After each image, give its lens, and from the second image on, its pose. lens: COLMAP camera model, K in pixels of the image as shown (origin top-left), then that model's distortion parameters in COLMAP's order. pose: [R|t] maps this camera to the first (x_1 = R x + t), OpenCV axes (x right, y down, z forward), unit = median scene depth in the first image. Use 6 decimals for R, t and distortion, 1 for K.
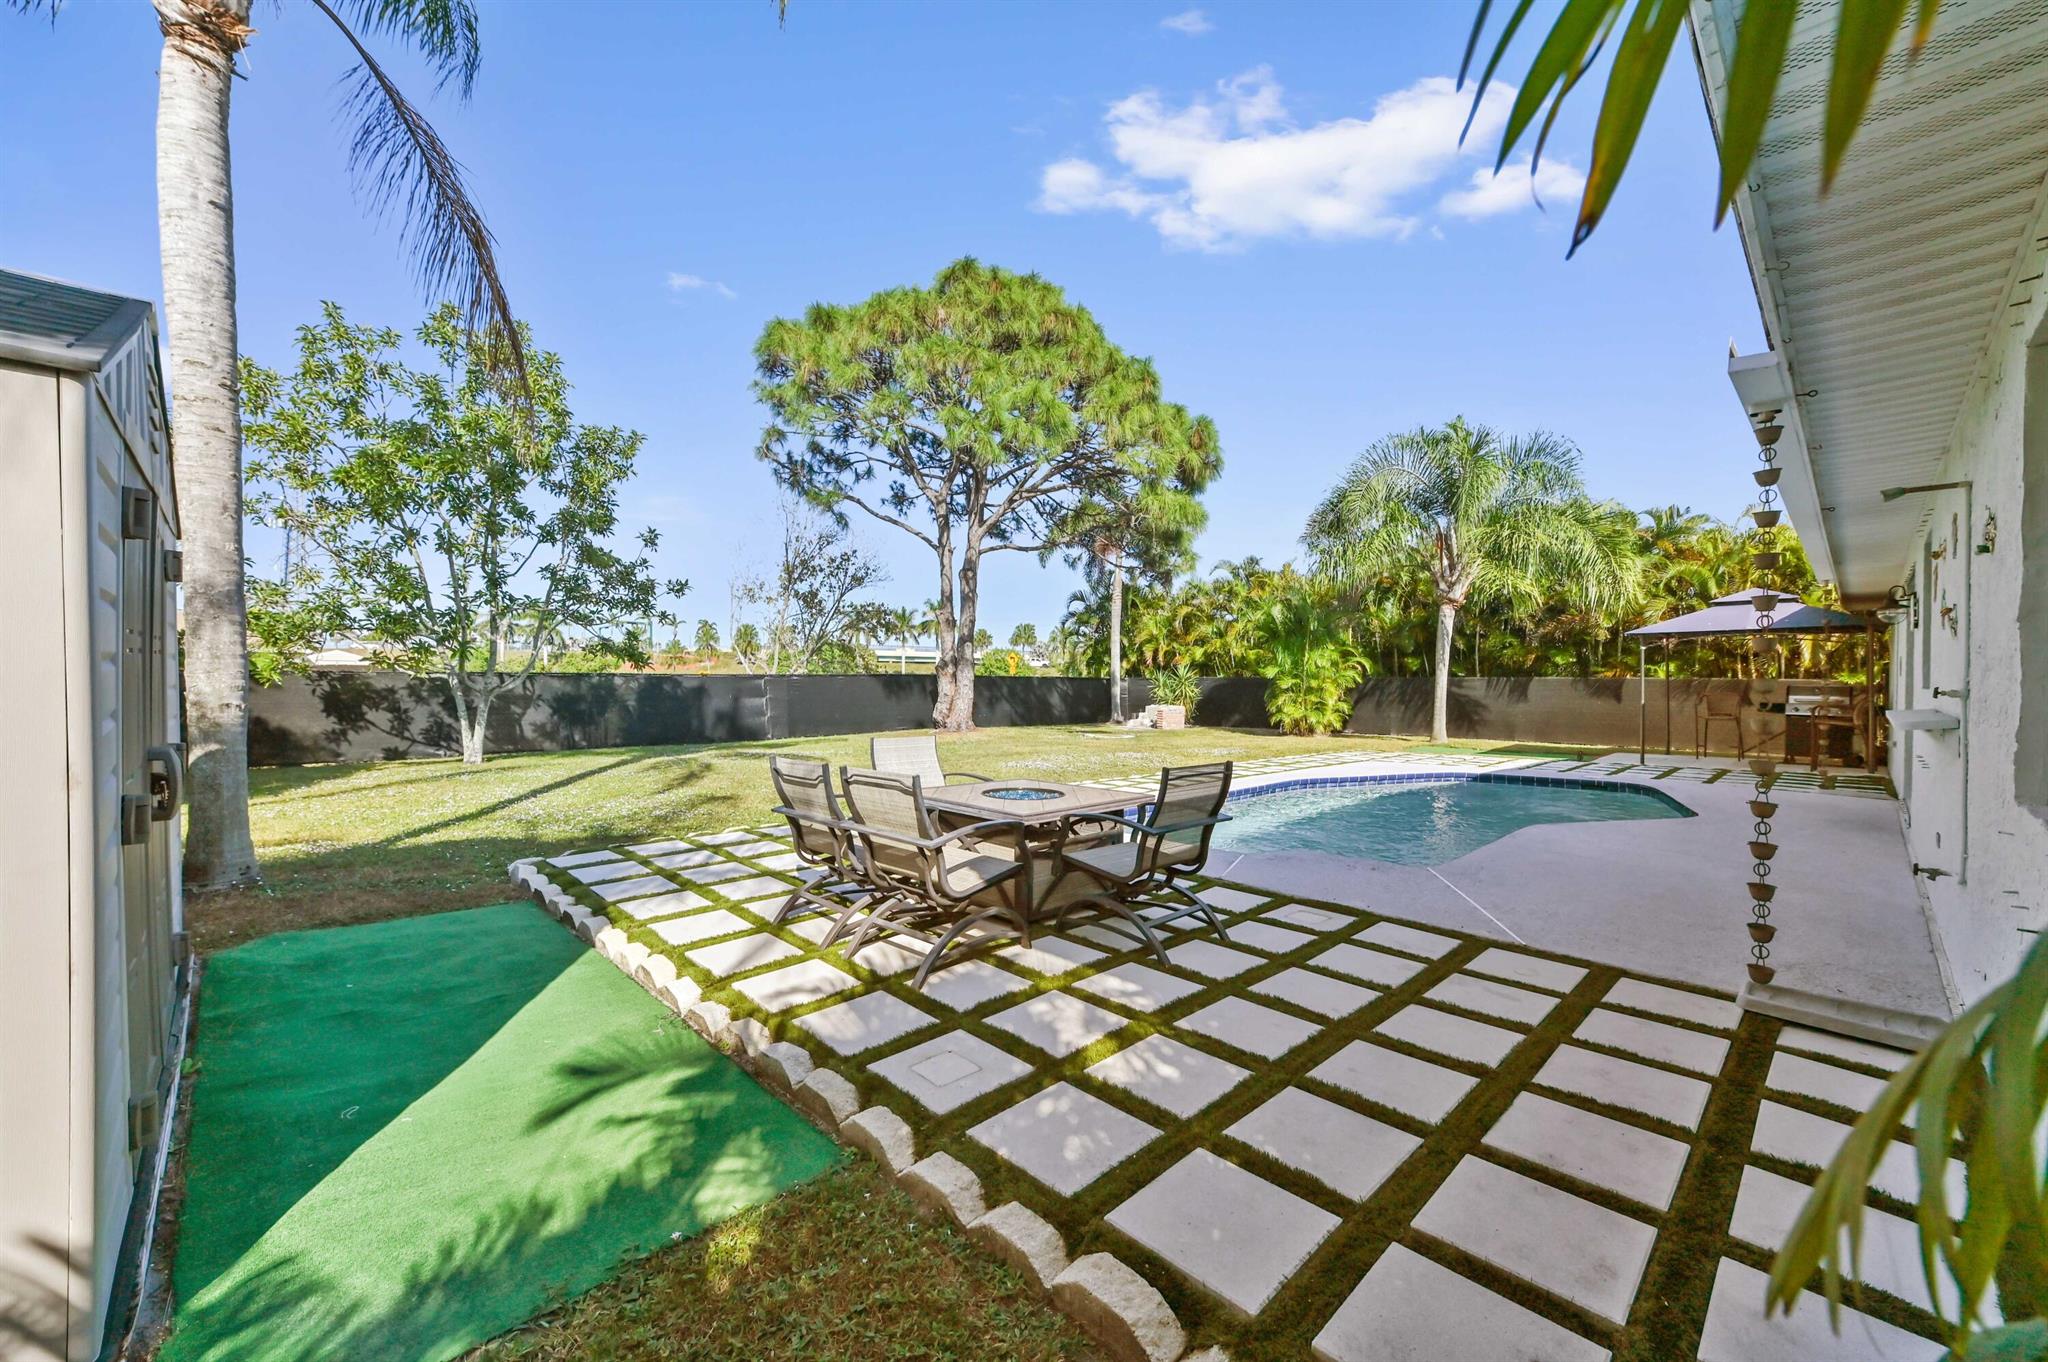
lens RADIAL K [[802.8, 0, 1028.0], [0, 802.8, 673.8], [0, 0, 1]] dist [0.012923, 0.000087]
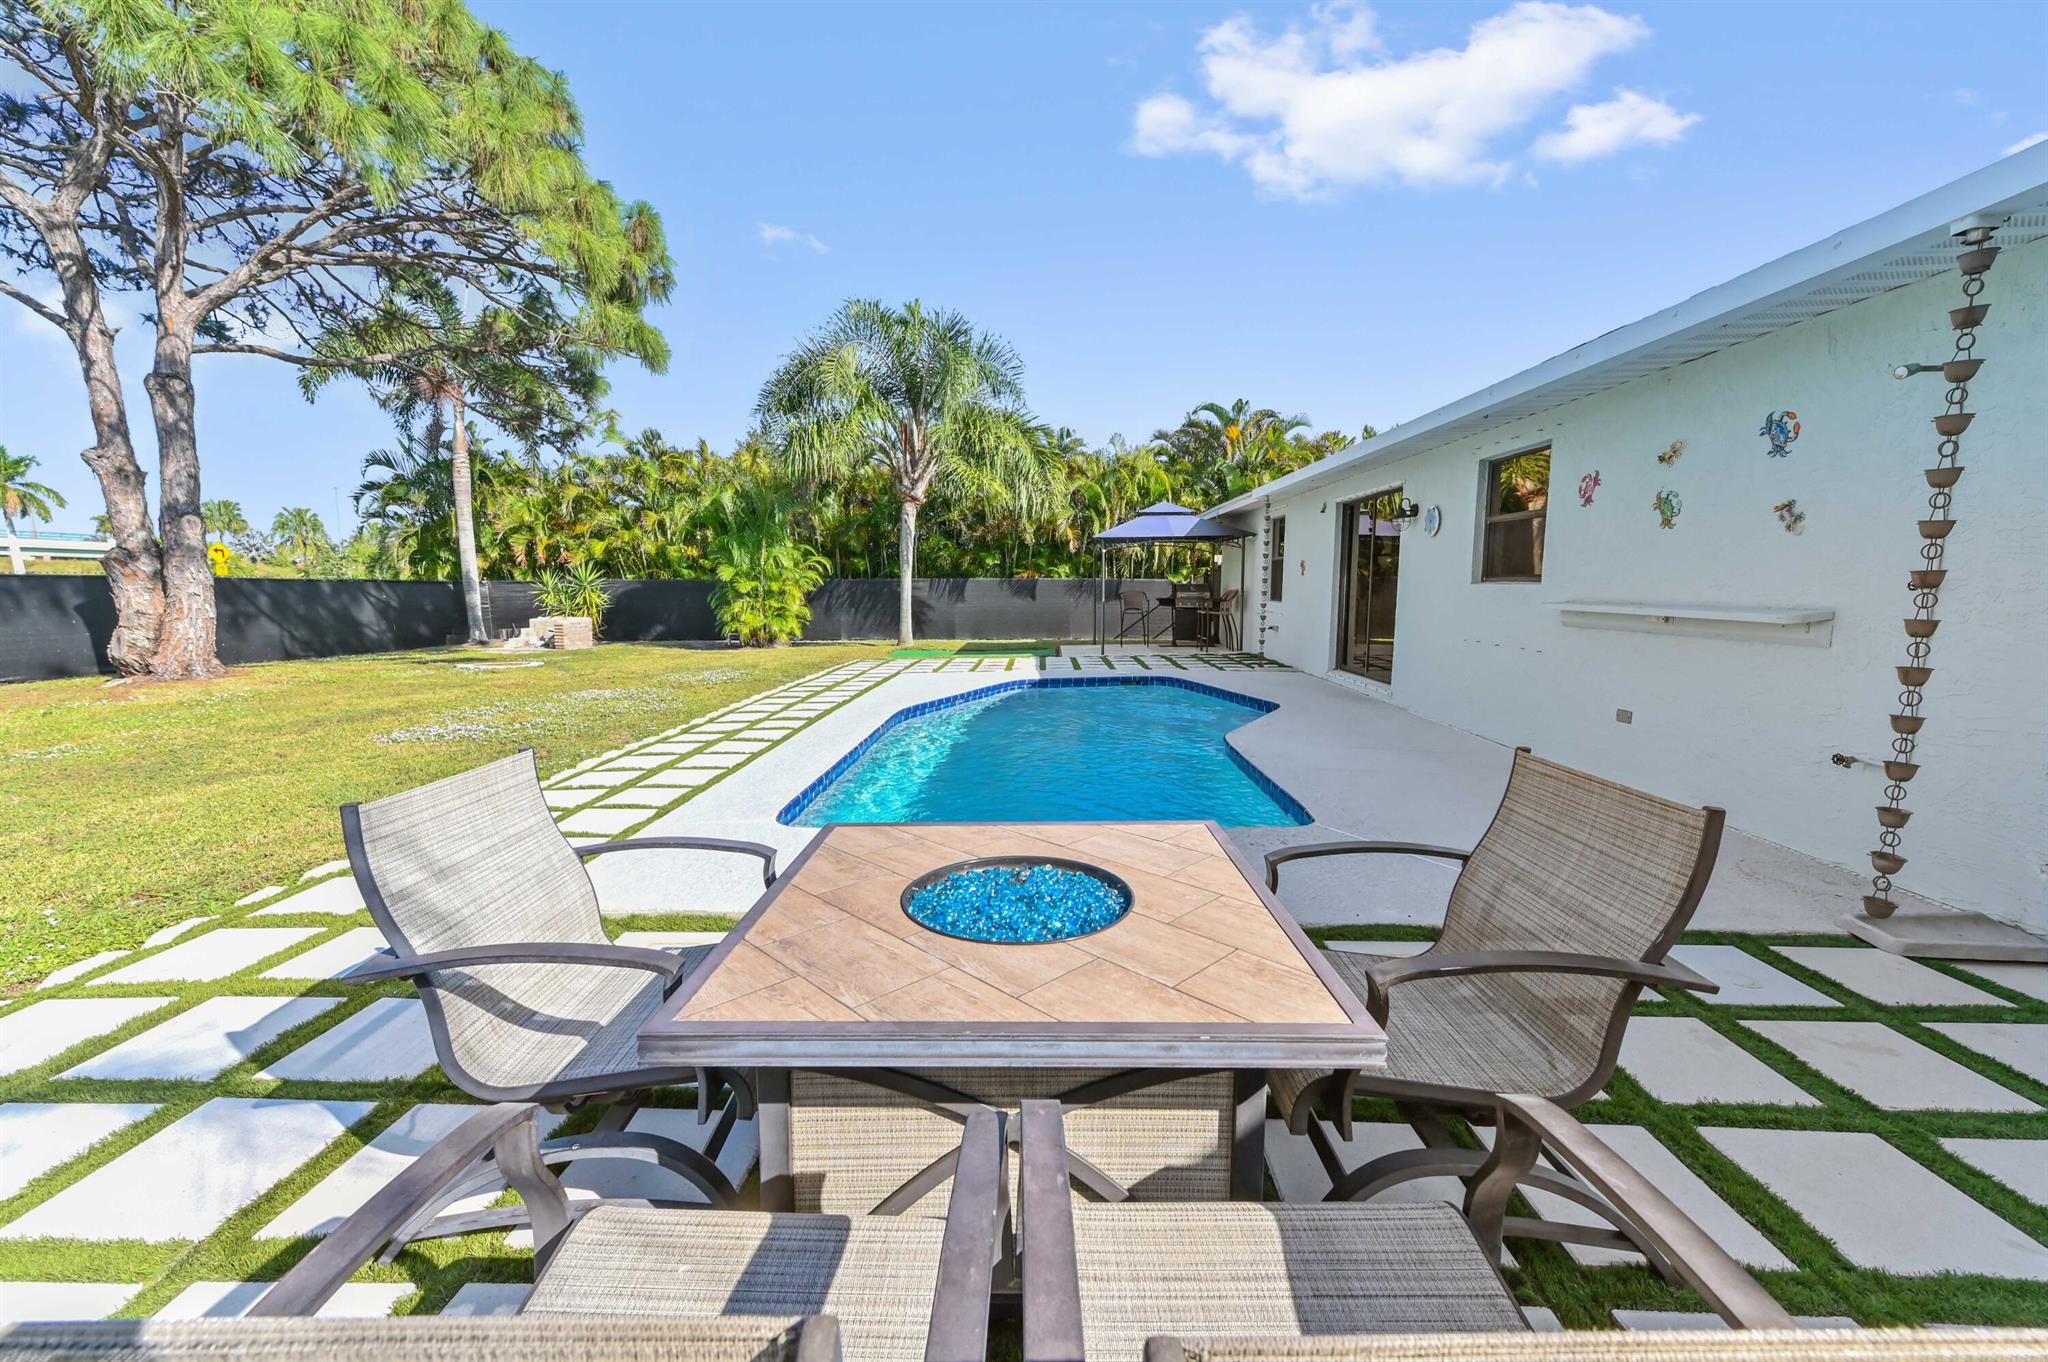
lens RADIAL K [[795.6, 0, 1024.0], [0, 795.6, 681.0], [0, 0, 1]] dist [0.015779, -0.000018]
pose [[0.710280, -0.093782, 0.697644, -0.059703], [0.001883, 0.991335, 0.131345, 0.000928], [-0.703916, -0.091978, 0.704302, 0.182943]]
